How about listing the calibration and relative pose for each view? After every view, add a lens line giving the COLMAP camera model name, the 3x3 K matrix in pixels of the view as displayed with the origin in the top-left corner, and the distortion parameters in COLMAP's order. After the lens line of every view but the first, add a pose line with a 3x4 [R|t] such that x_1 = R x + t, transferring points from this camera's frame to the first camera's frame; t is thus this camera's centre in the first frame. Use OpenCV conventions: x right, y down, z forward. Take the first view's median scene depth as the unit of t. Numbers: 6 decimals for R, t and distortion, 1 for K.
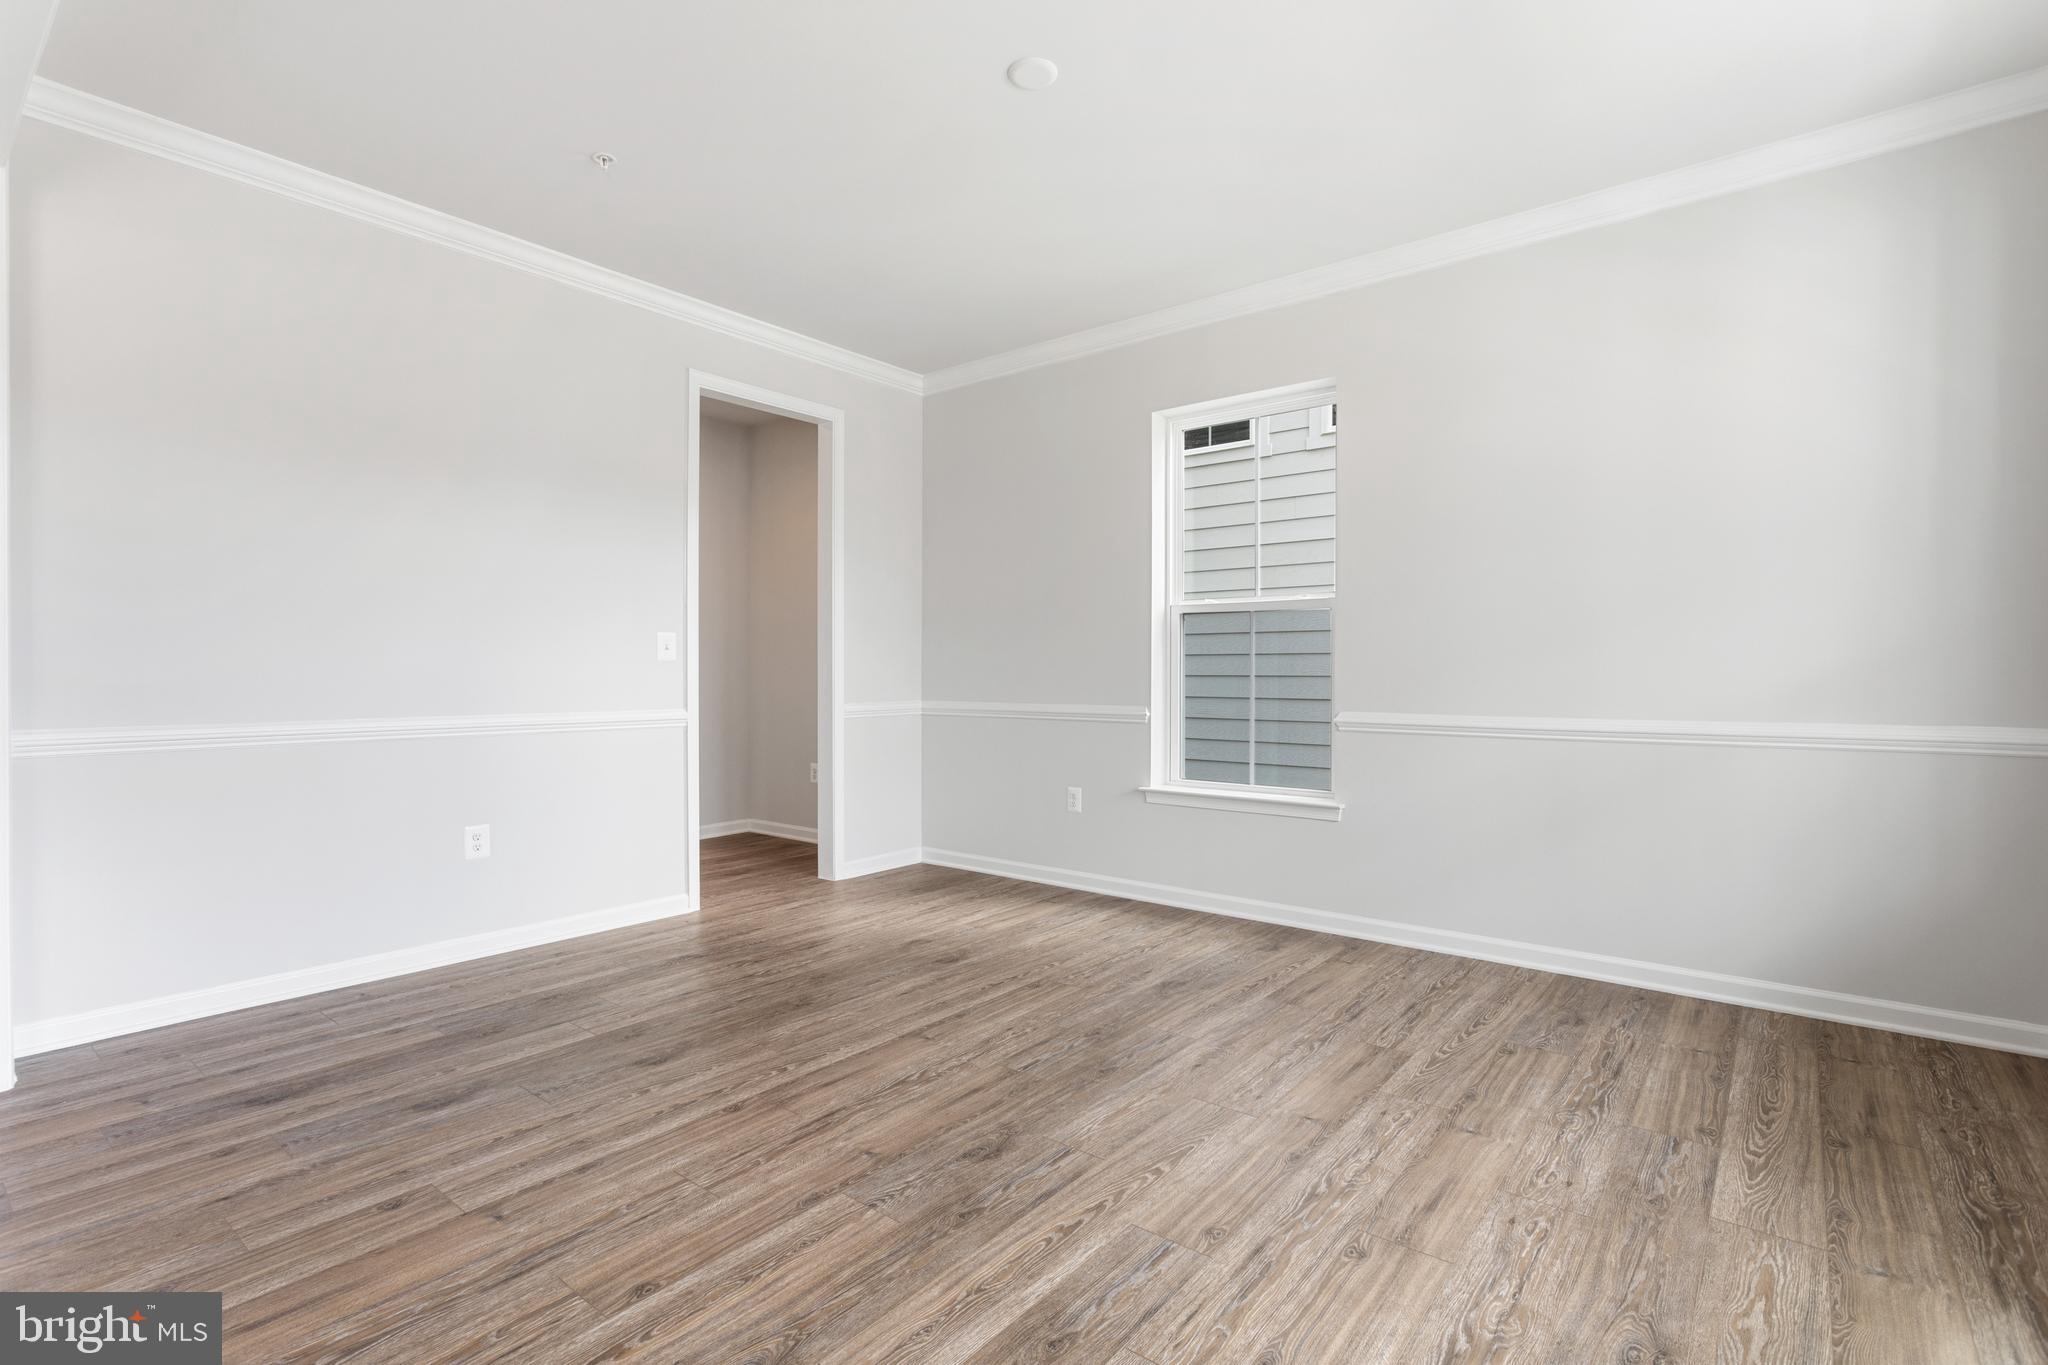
lens RADIAL K [[969.5, 0, 1015.2], [0, 969.5, 696.7], [0, 0, 1]] dist [-0.001470, 0.001835]
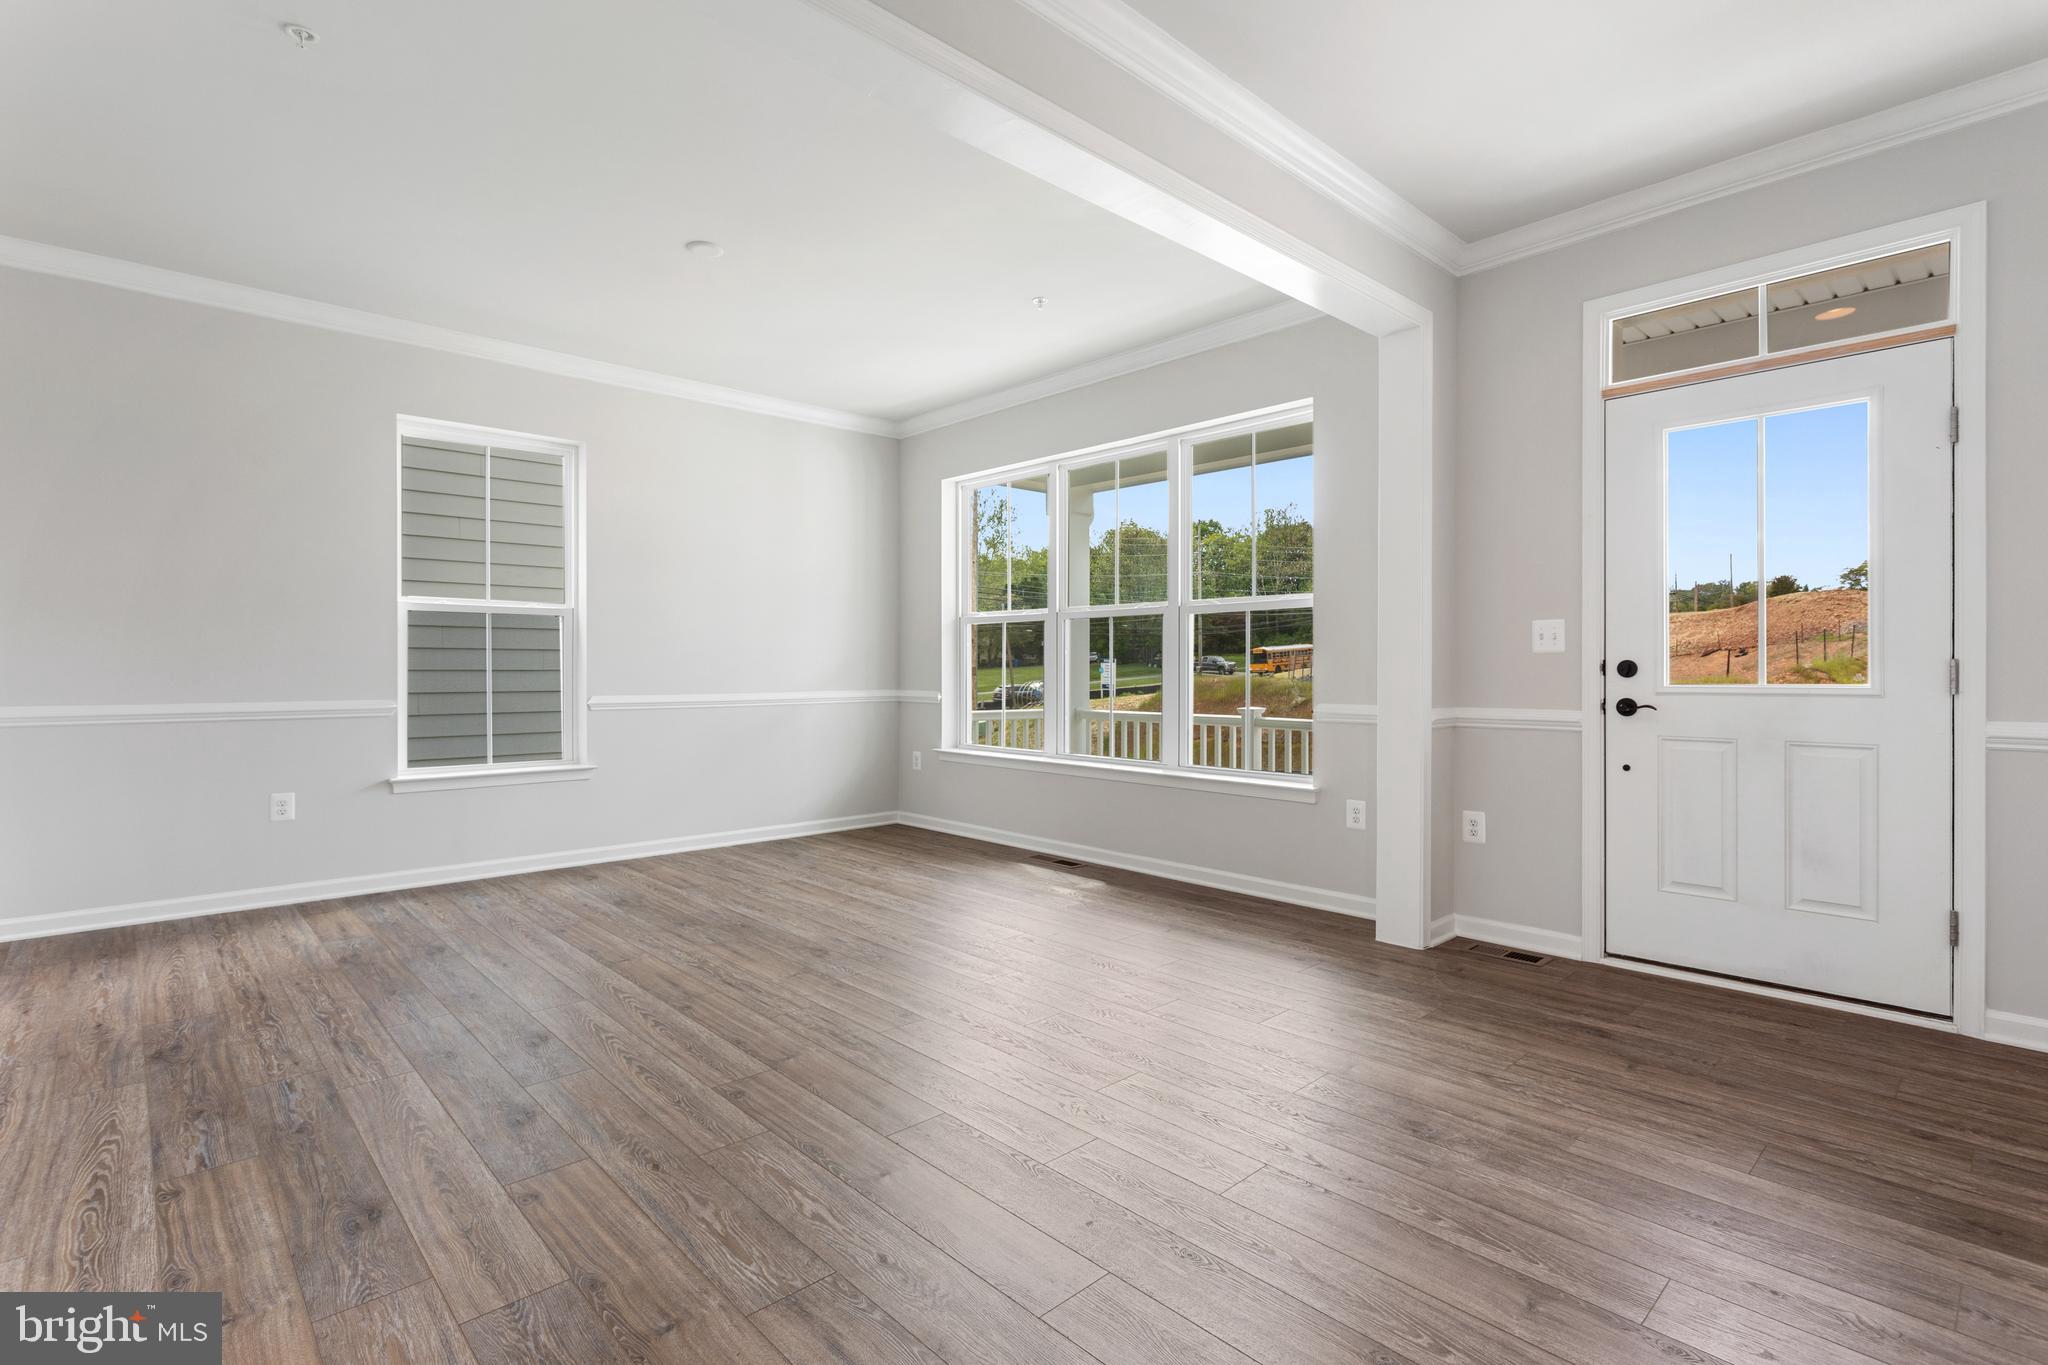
lens RADIAL K [[969.5, 0, 1035.0], [0, 969.5, 676.3], [0, 0, 1]] dist [-0.001470, 0.001835]
pose [[0.128360, -0.010965, 0.991667, -1.463836], [0.023861, 0.999684, 0.007966, -0.012339], [-0.991441, 0.022640, 0.128581, 0.357946]]
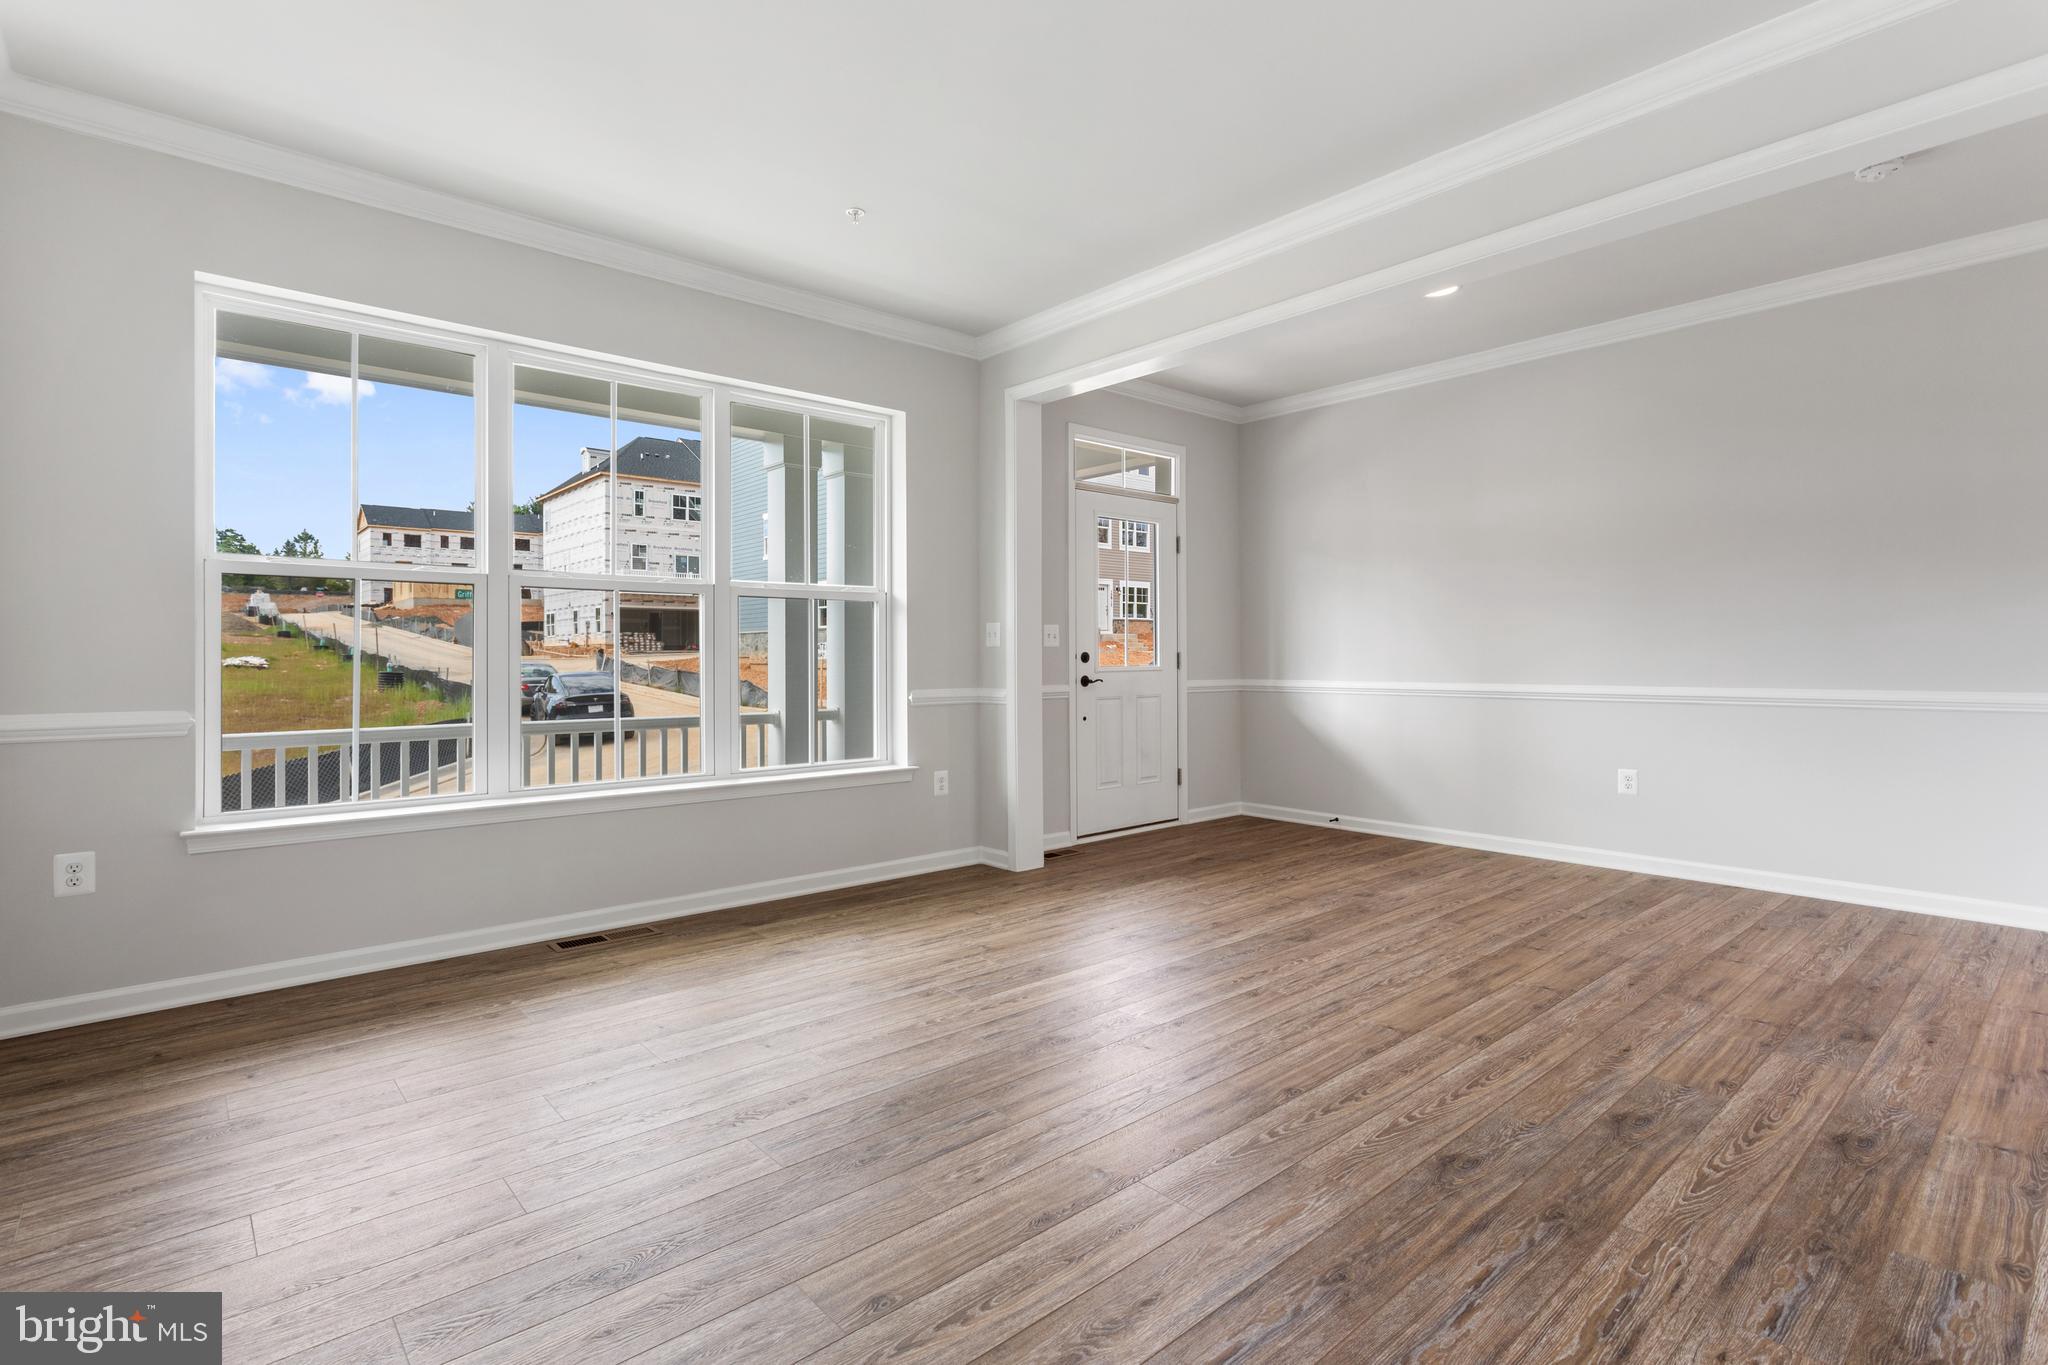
lens RADIAL K [[969.5, 0, 1014.4], [0, 969.5, 661.7], [0, 0, 1]] dist [-0.001470, 0.001835]
pose [[-0.985042, 0.002284, 0.172300, -0.177290], [0.007308, 0.999566, 0.028528, -0.048623], [-0.172160, 0.029361, -0.984631, 1.978103]]
